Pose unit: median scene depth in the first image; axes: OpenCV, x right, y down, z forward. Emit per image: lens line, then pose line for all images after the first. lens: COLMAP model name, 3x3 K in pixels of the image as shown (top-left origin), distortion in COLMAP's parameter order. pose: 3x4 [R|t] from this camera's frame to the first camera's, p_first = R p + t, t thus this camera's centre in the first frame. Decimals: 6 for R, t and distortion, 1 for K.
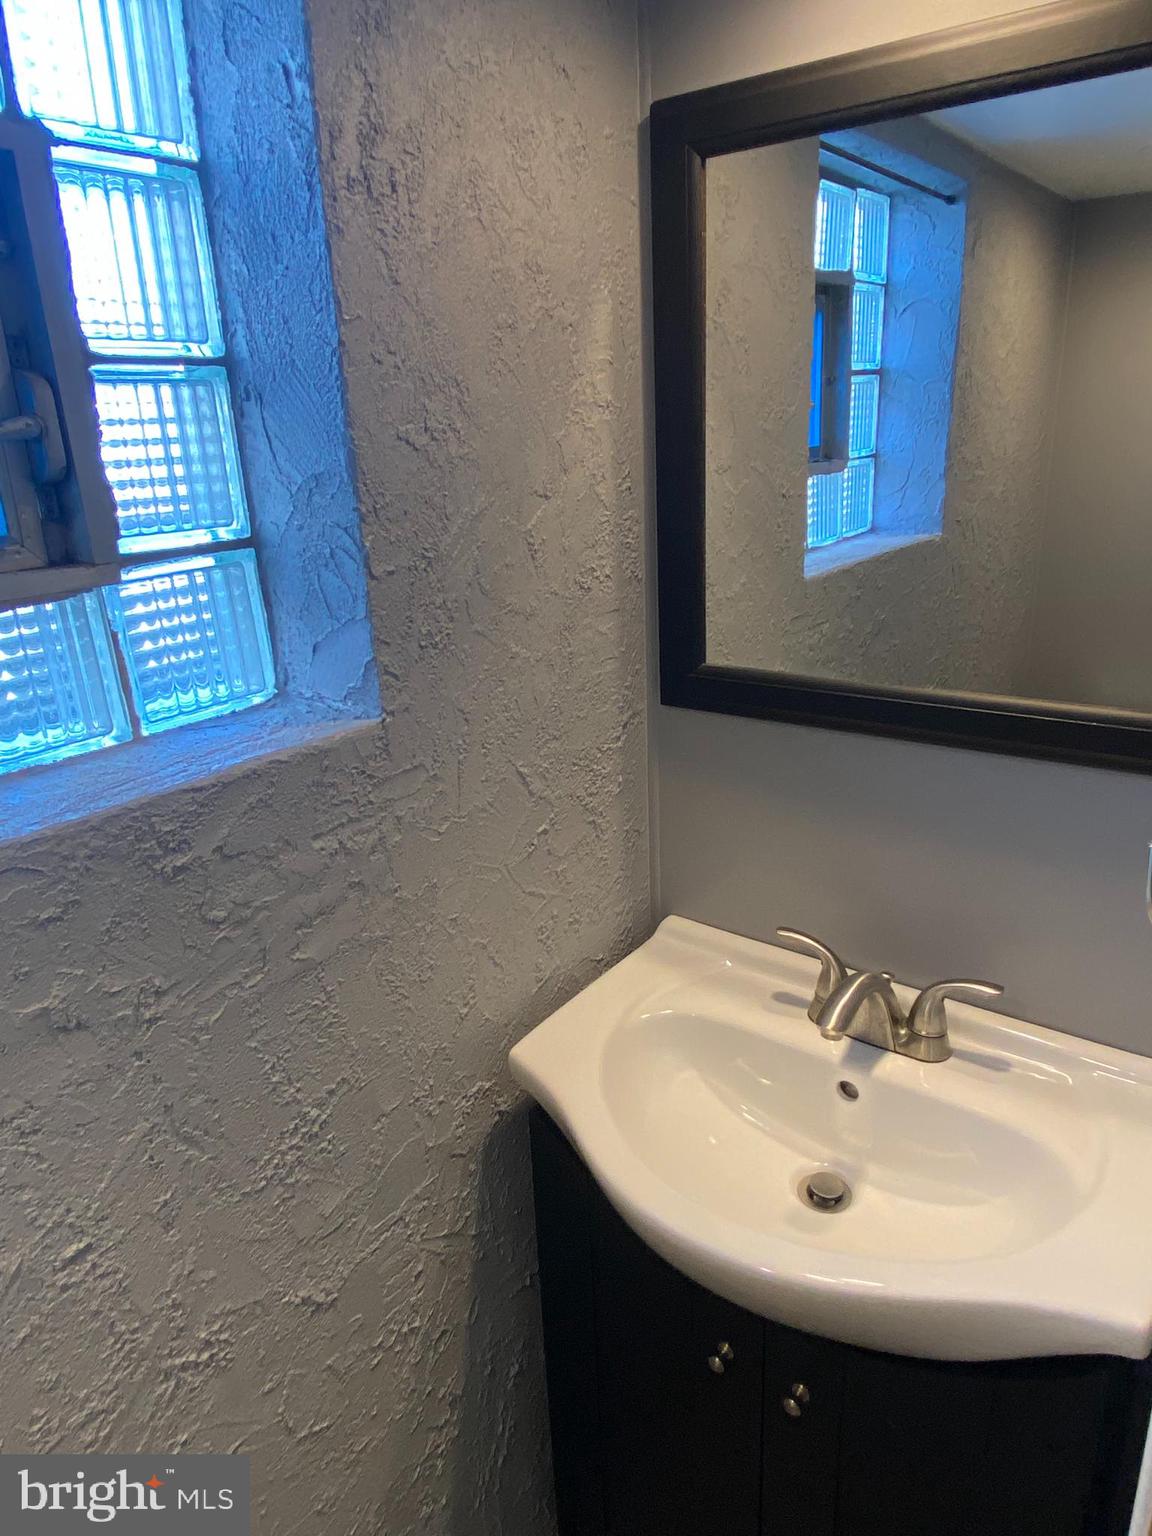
lens RADIAL K [[1030.9, 0, 575.7], [0, 1030.9, 774.8], [0, 0, 1]] dist [0.057742, -0.048010]
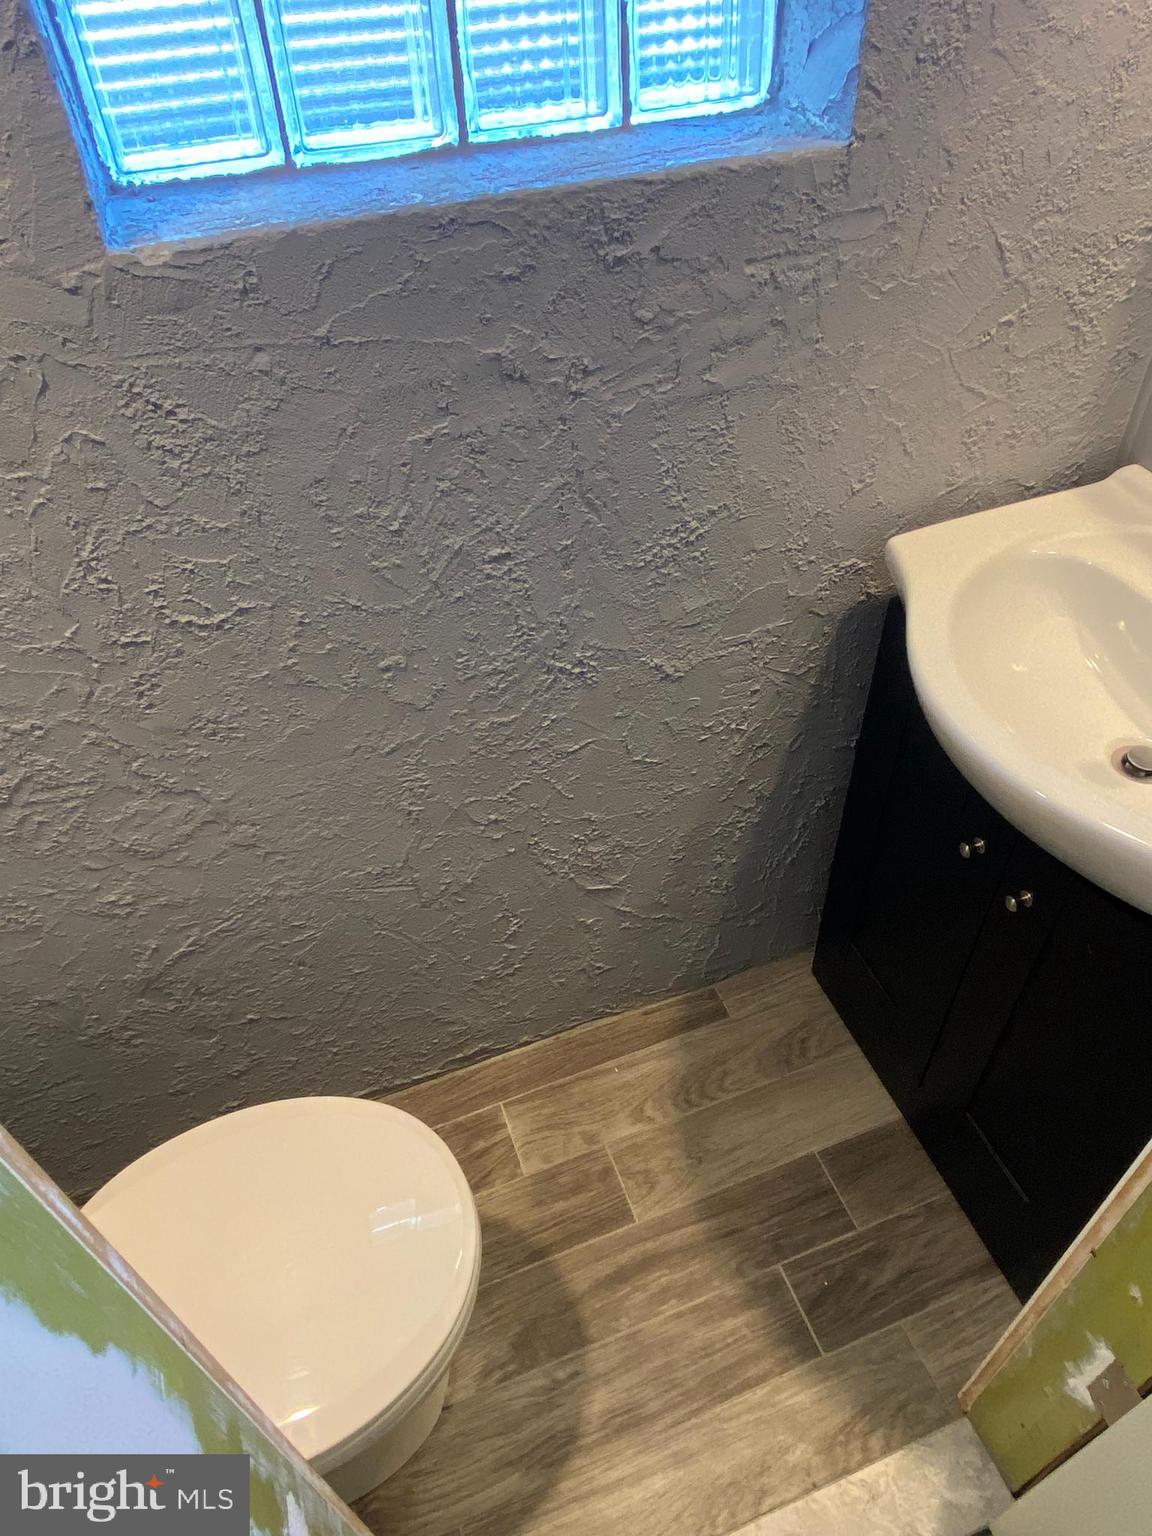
lens RADIAL K [[1030.9, 0, 587.0], [0, 1030.9, 773.4], [0, 0, 1]] dist [0.057742, -0.048010]
pose [[0.841166, 0.390691, -0.373899, 0.195654], [-0.185884, 0.858172, 0.478527, 0.028005], [0.507825, -0.333018, 0.794489, -0.090916]]
